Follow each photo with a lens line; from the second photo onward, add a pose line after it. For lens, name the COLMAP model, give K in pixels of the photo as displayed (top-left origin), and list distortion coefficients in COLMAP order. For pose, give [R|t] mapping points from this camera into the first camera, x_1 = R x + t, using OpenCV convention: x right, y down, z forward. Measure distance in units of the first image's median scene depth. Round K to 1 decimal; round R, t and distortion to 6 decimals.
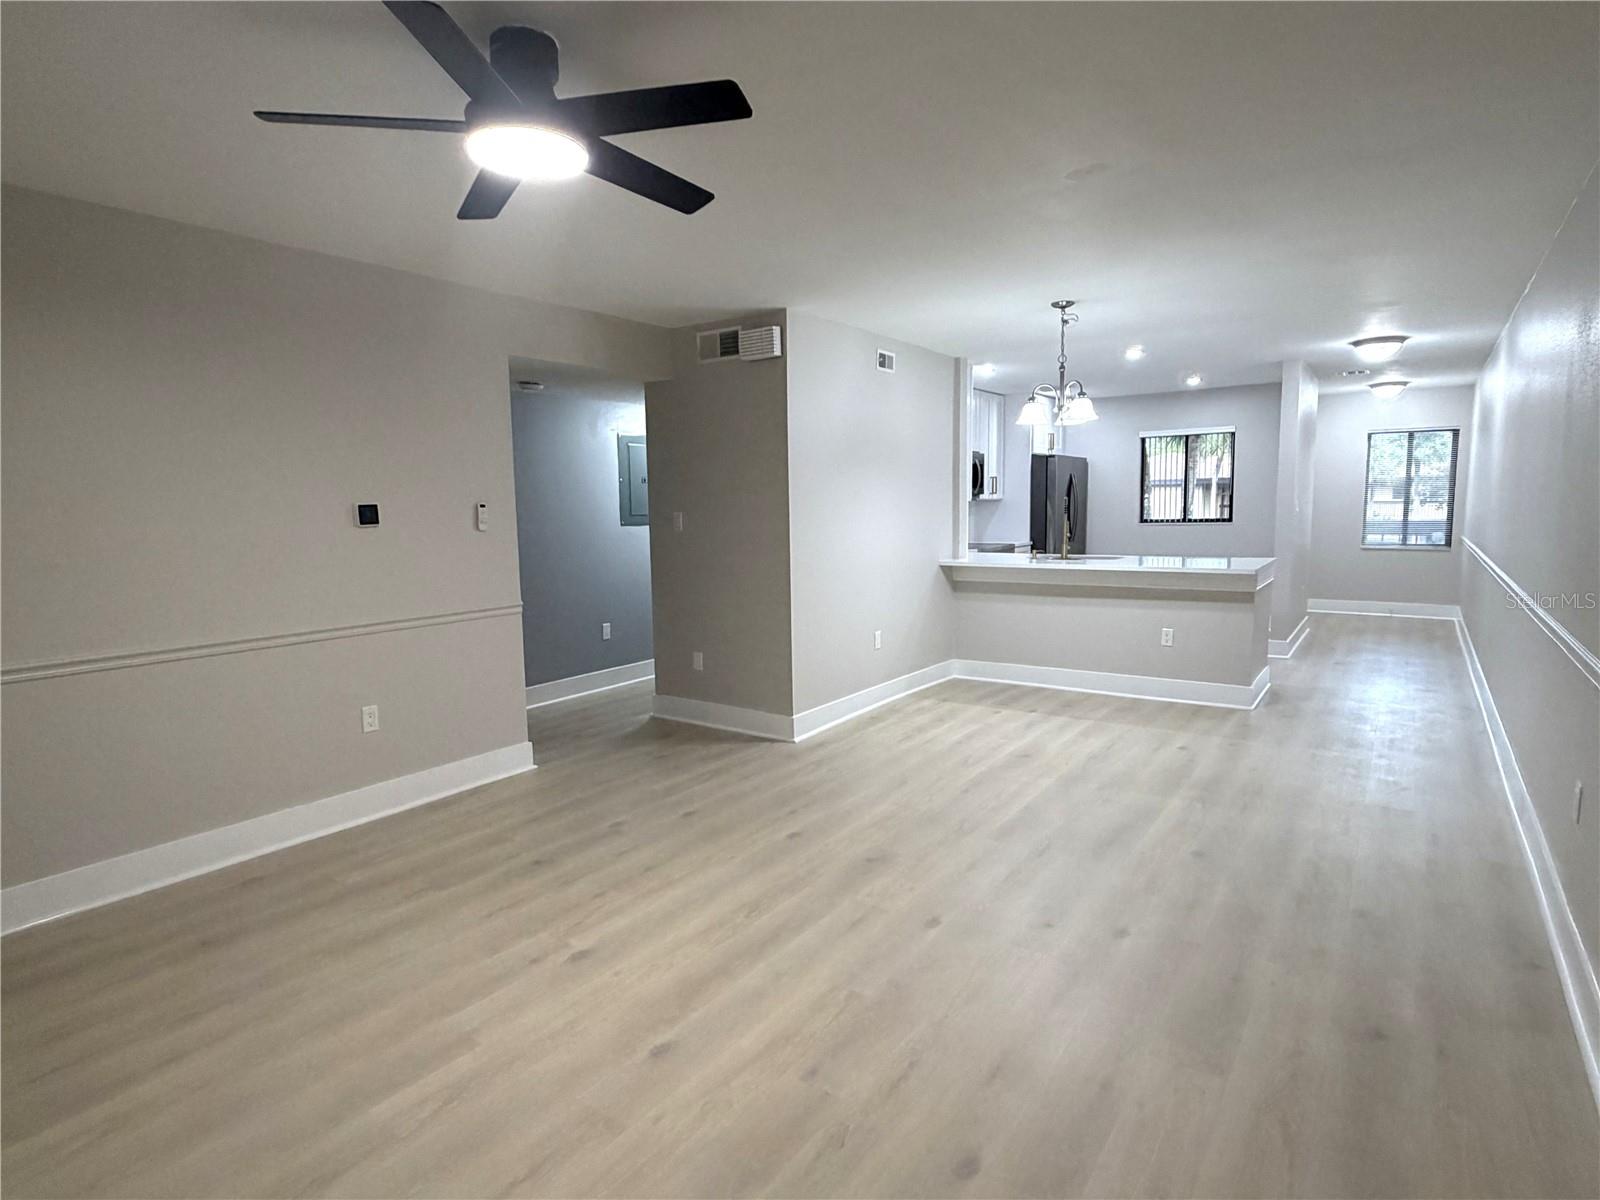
lens RADIAL K [[866.3, 0, 795.5], [0, 866.3, 594.9], [0, 0, 1]] dist [0.000505, 0.000070]
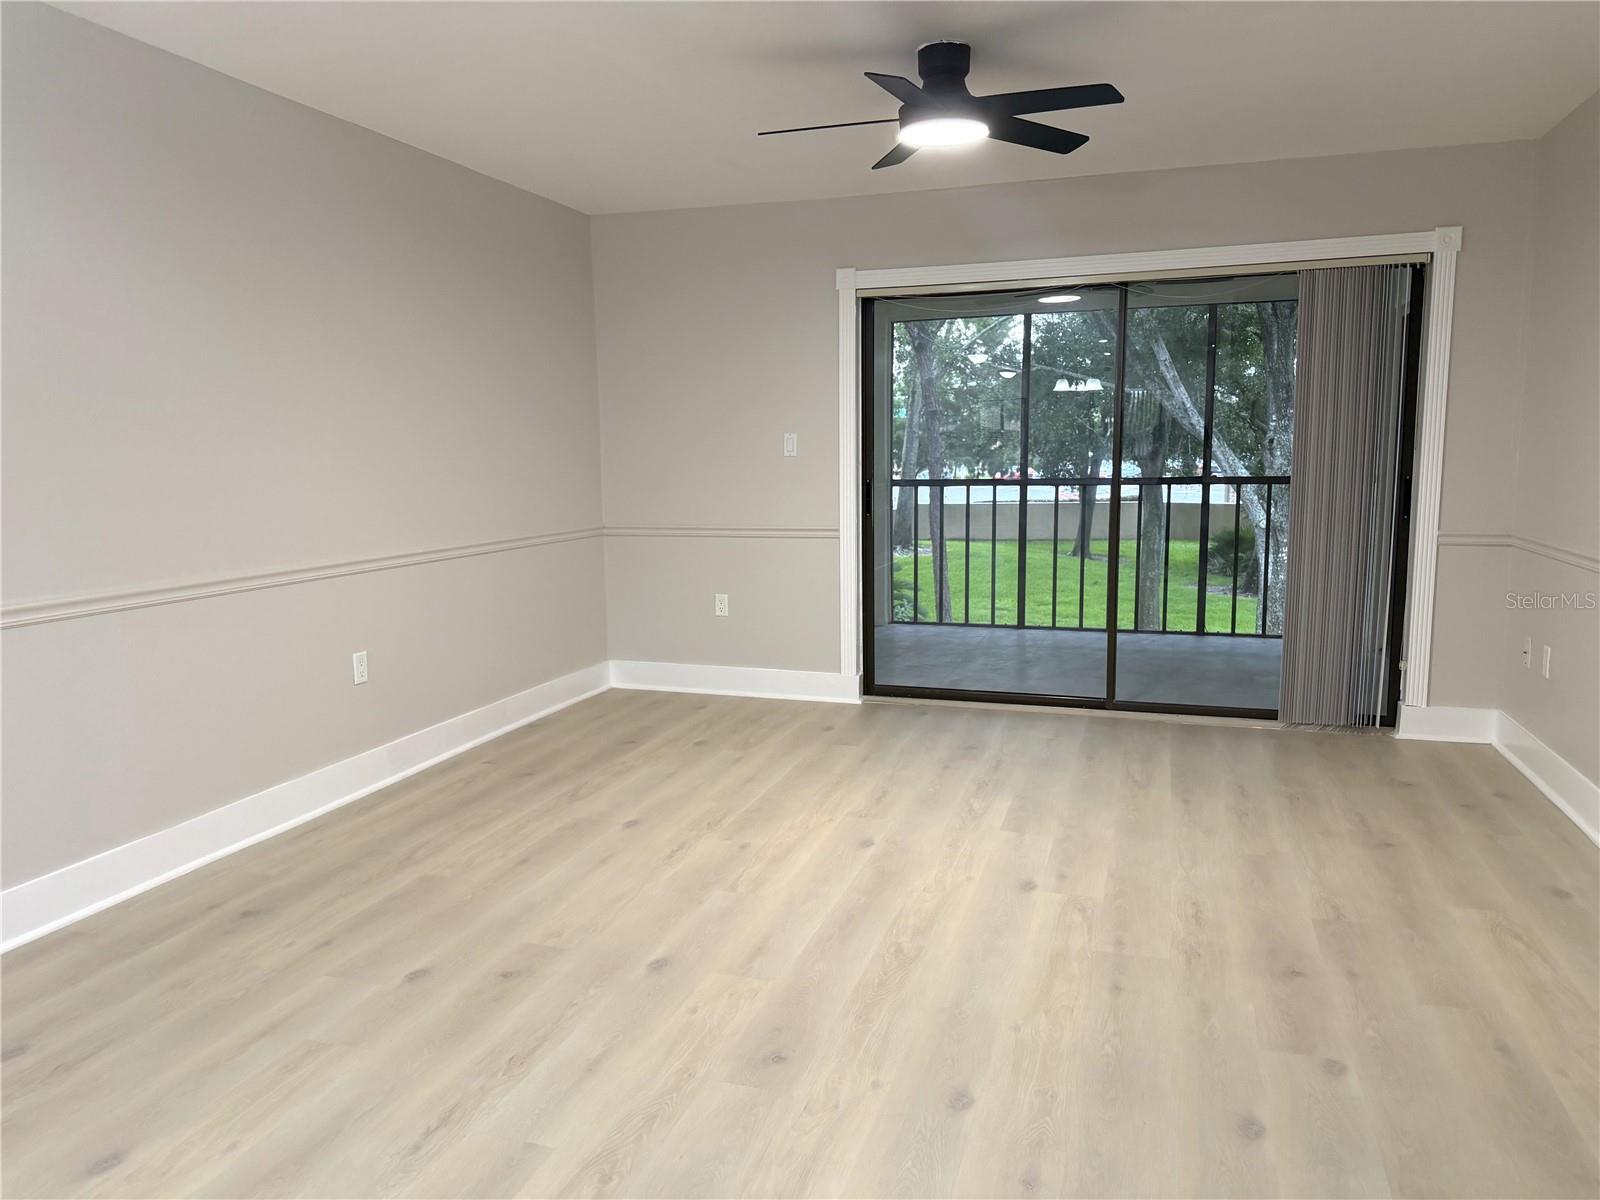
lens RADIAL K [[1128.6, 0, 800.0], [0, 1128.6, 600.0], [0, 0, 1]] dist [0.072712, -0.093252]
pose [[-0.954164, 0.068805, -0.291269, 0.155941], [-0.003356, 0.970694, 0.240295, -0.086784], [0.299266, 0.230258, -0.925970, 0.954904]]
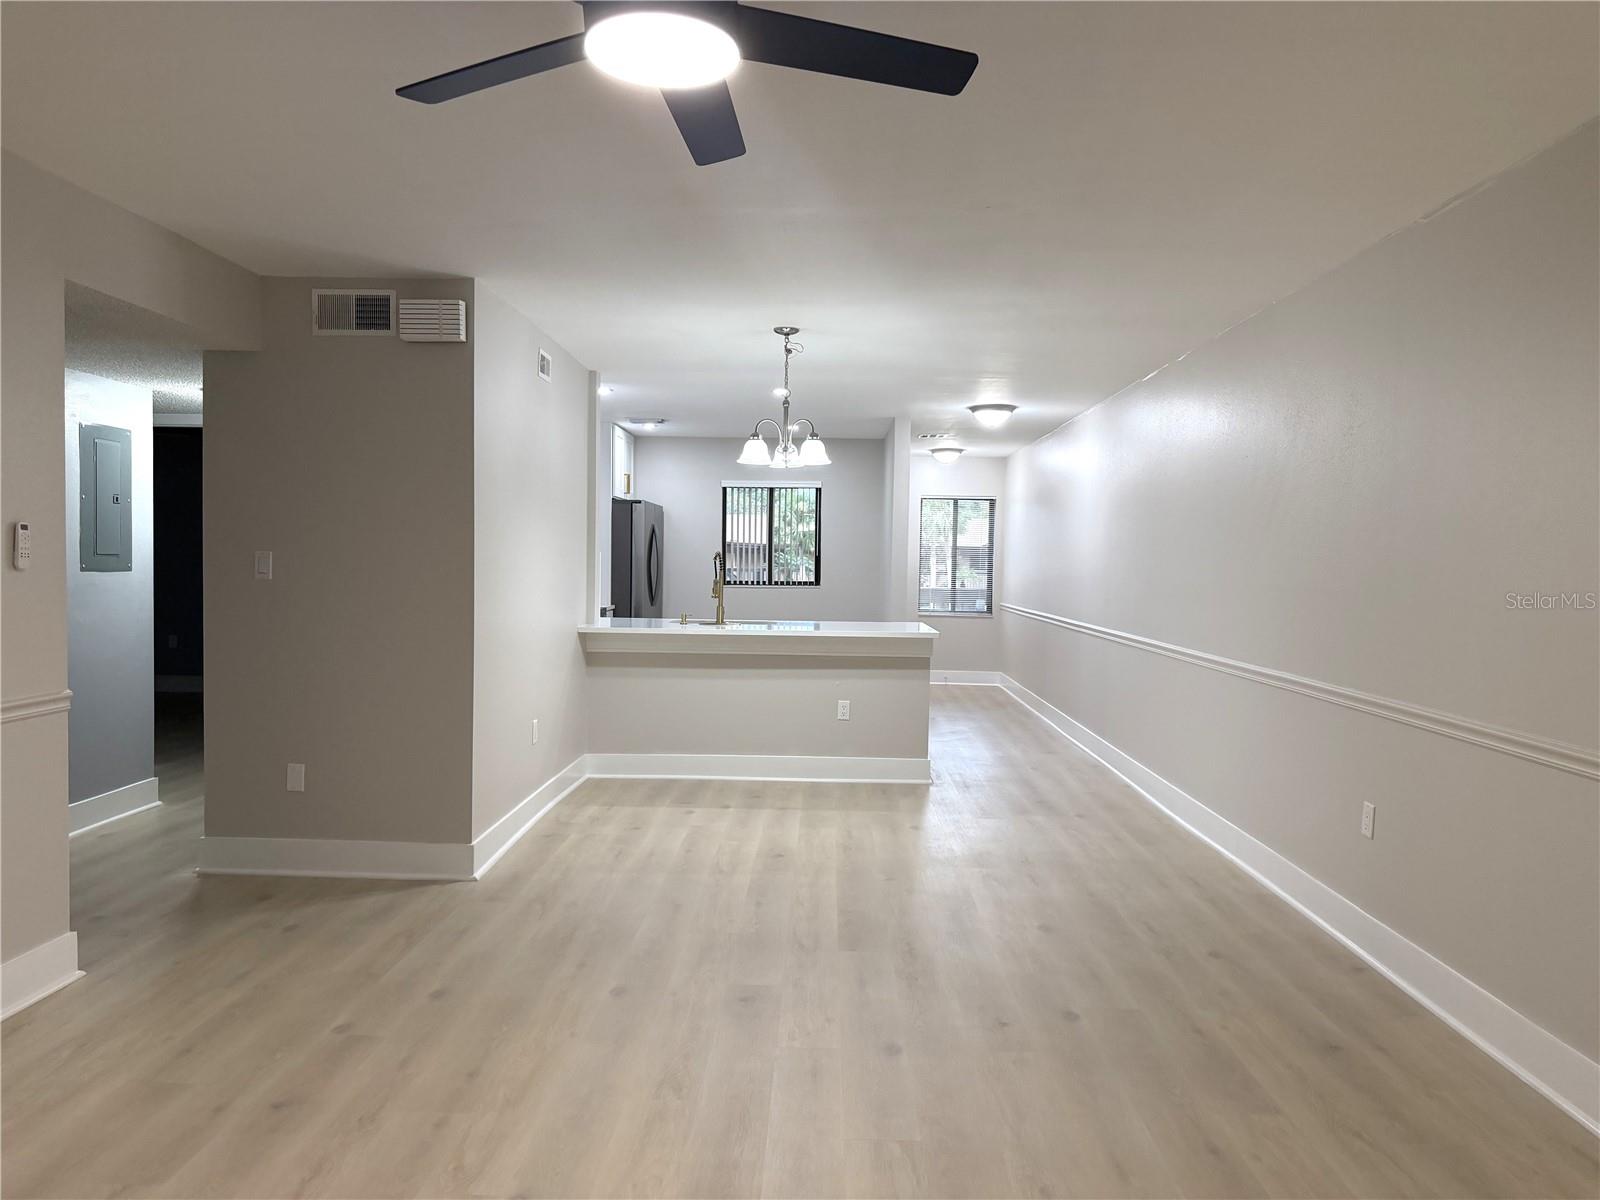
lens RADIAL K [[1120.5, 0, 805.9], [0, 1120.5, 596.0], [0, 0, 1]] dist [0.122972, -0.180284]
pose [[0.825909, 0.012773, 0.563658, -0.269607], [0.029609, 0.997381, -0.065987, 0.007002], [-0.563025, 0.071189, 0.823368, 0.058786]]
